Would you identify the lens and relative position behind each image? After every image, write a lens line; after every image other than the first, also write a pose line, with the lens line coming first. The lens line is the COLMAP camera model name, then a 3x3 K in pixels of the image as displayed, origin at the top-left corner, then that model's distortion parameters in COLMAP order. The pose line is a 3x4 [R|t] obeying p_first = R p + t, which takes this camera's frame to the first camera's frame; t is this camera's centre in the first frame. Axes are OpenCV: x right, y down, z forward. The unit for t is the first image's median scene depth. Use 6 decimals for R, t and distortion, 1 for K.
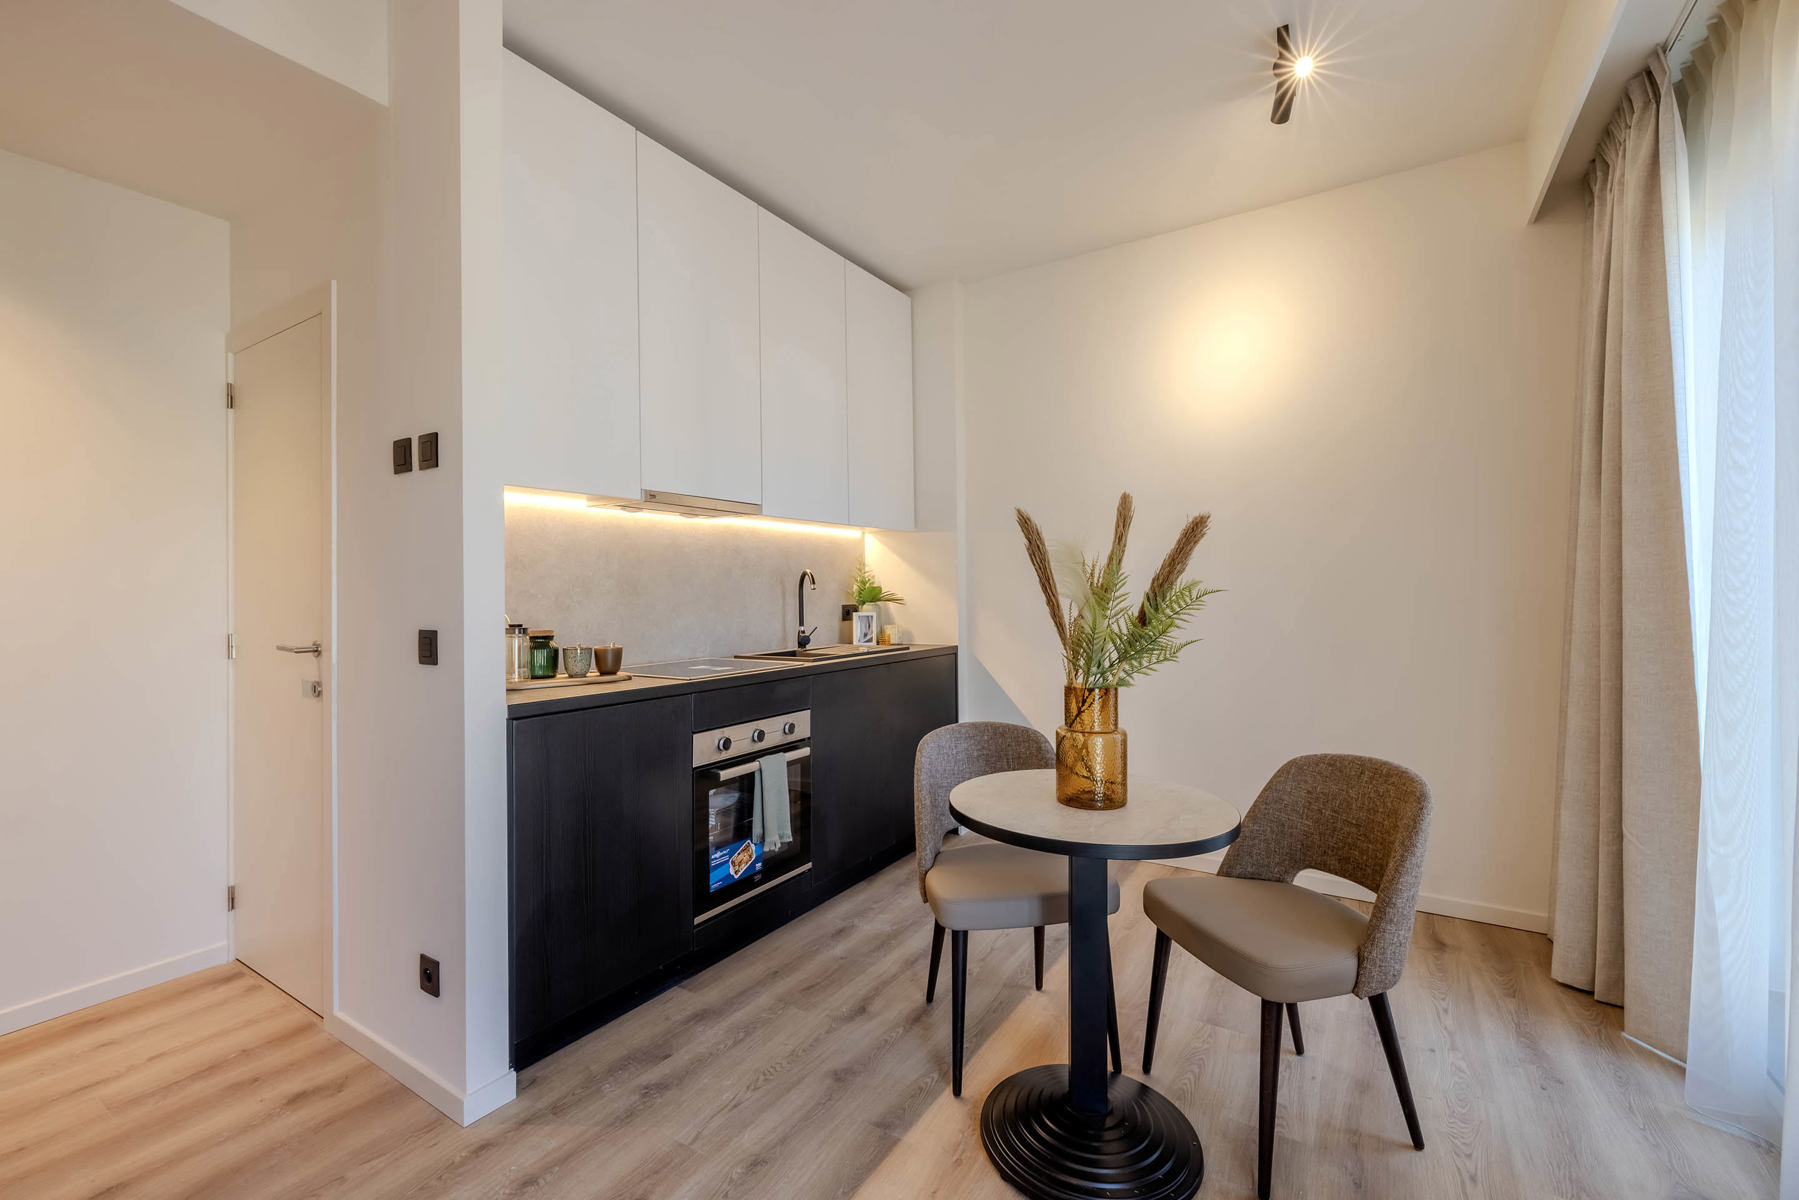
lens RADIAL K [[759.3, 0, 896.3], [0, 759.3, 597.9], [0, 0, 1]] dist [-0.000920, 0.000184]
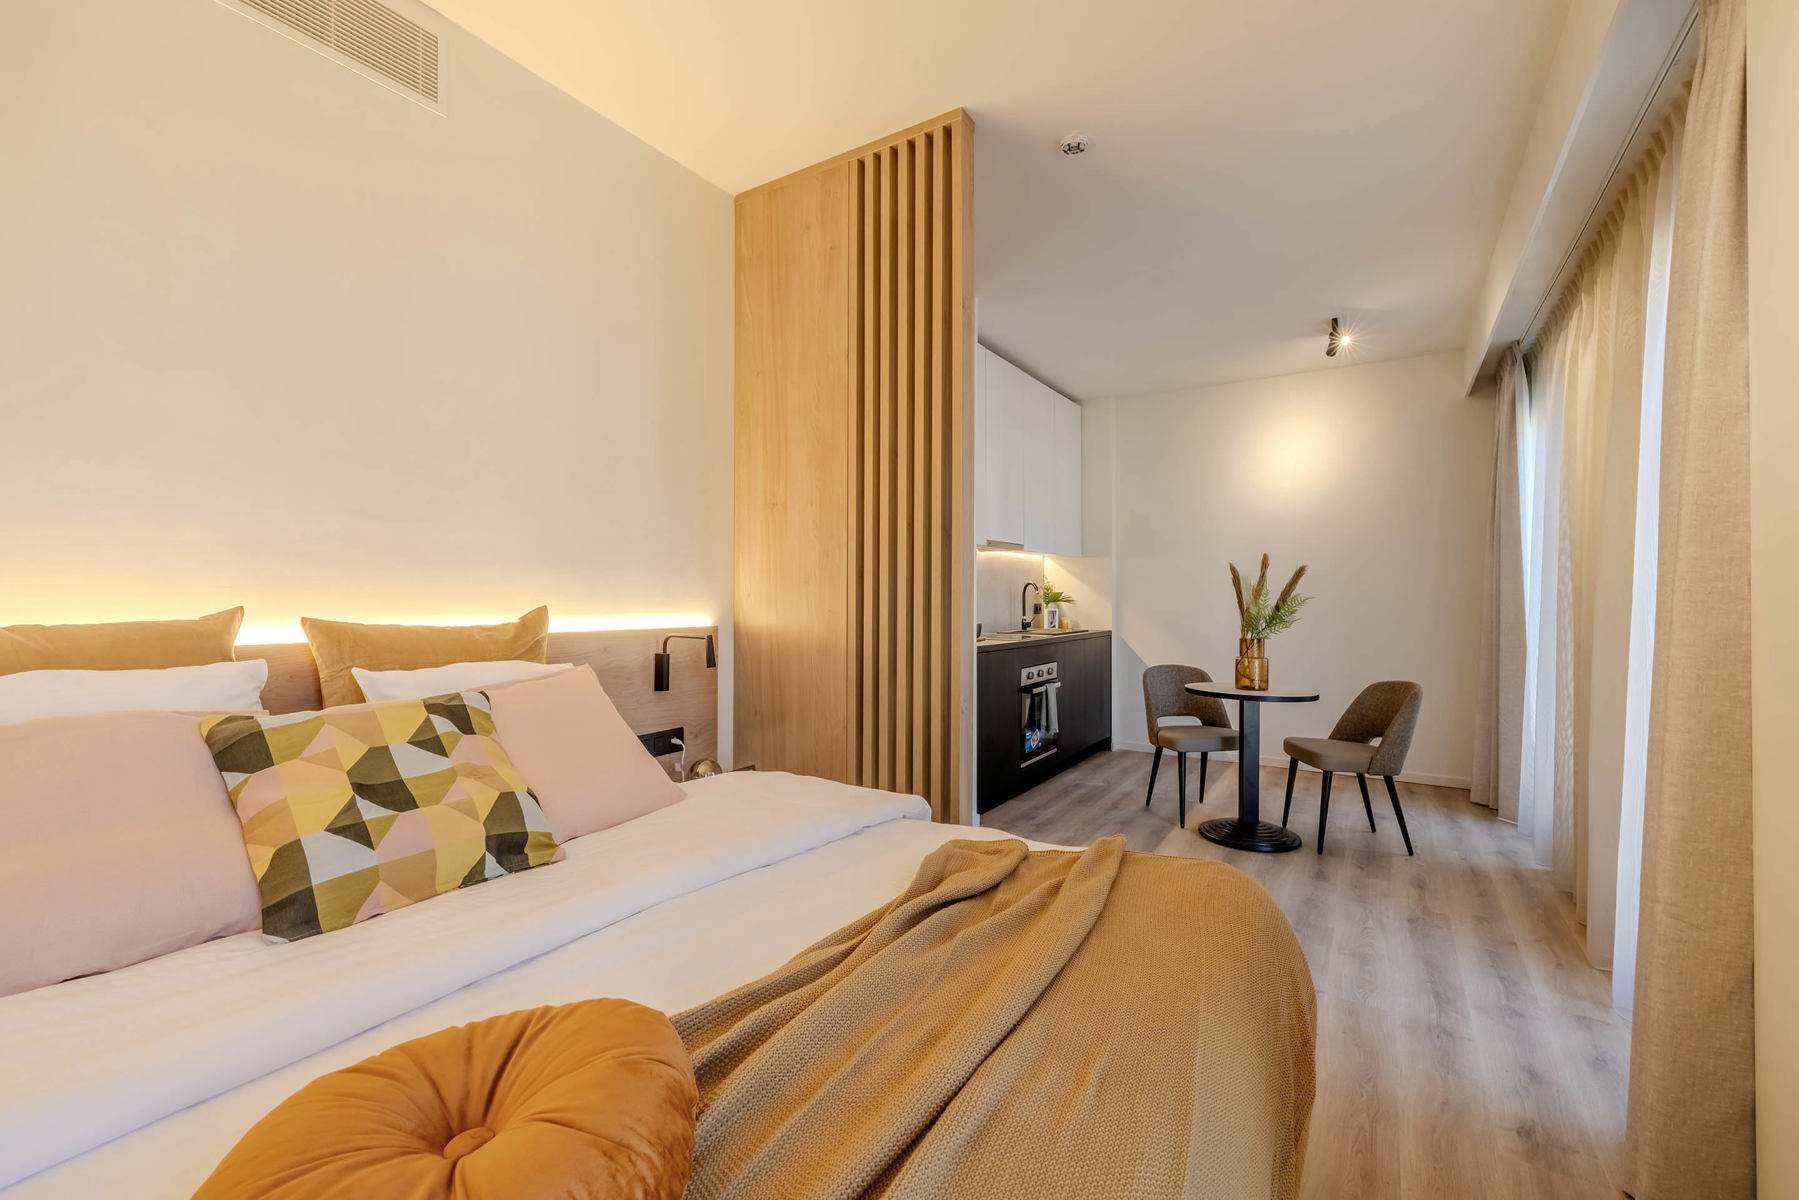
lens RADIAL K [[759.3, 0, 897.1], [0, 759.3, 598.7], [0, 0, 1]] dist [-0.000920, 0.000184]
pose [[0.999923, 0.011212, -0.005241, -0.573126], [-0.011221, 0.999936, -0.001704, 0.008533], [0.005221, 0.001763, 0.999985, -0.923977]]
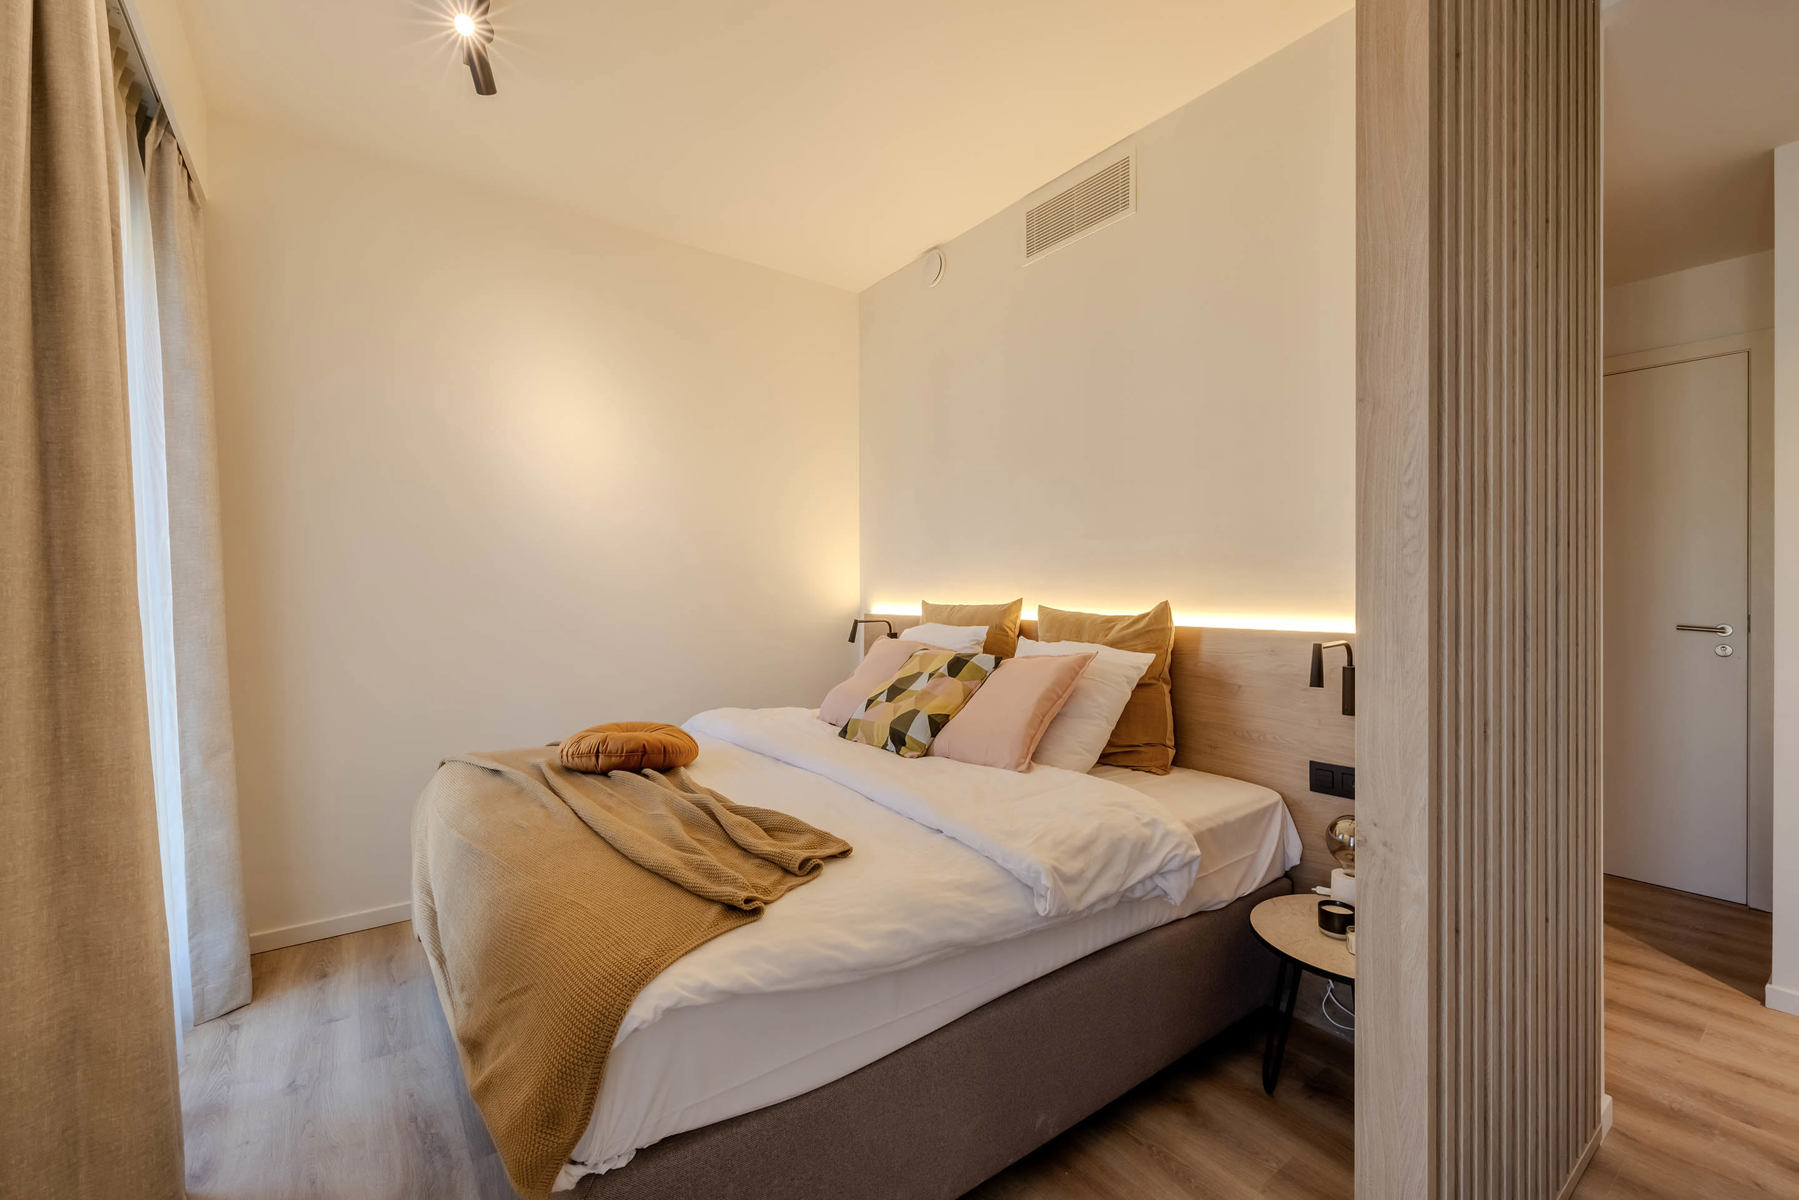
lens RADIAL K [[759.3, 0, 894.7], [0, 759.3, 607.0], [0, 0, 1]] dist [-0.000920, 0.000184]
pose [[-0.357573, 0.025739, -0.933530, 0.964032], [-0.000808, 0.999611, 0.027870, -0.011661], [0.933885, 0.010720, -0.357414, 1.351037]]
